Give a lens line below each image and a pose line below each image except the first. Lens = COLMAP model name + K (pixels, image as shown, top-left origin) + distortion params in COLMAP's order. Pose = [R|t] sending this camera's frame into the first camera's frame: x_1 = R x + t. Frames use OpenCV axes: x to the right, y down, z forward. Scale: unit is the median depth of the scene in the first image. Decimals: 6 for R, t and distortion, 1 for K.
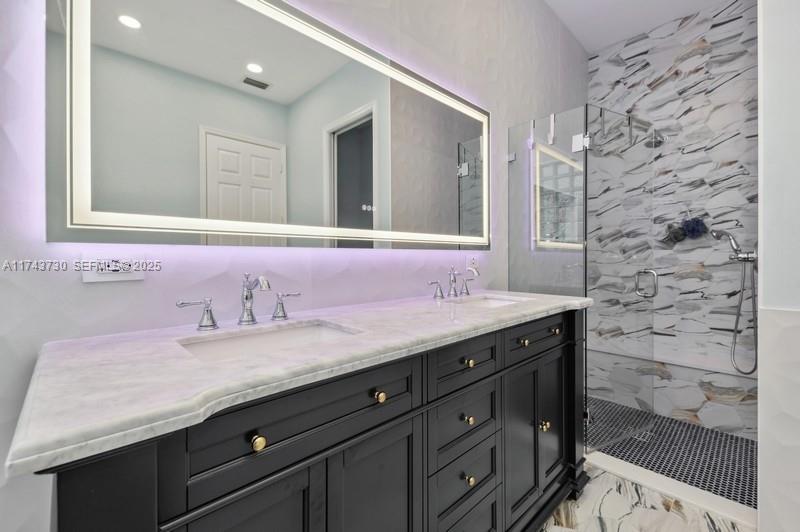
lens RADIAL K [[336.9, 0, 400.0], [0, 336.9, 266.0], [0, 0, 1]] dist [-0.000827, -0.000627]
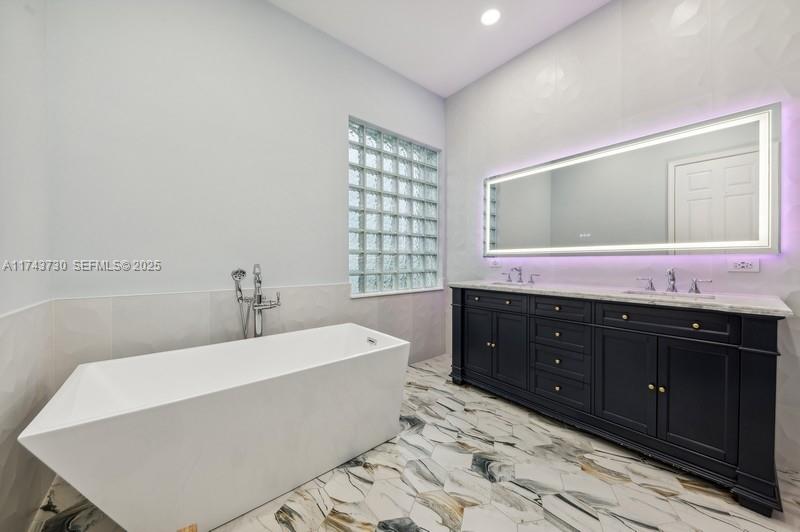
lens RADIAL K [[281.3, 0, 400.0], [0, 281.3, 266.0], [0, 0, 1]] dist [-0.000009, -0.000001]
pose [[-0.053263, 0.022853, -0.998319, 1.909448], [-0.024128, 0.999417, 0.024165, -0.009876], [0.998289, 0.025374, -0.052681, 0.031060]]
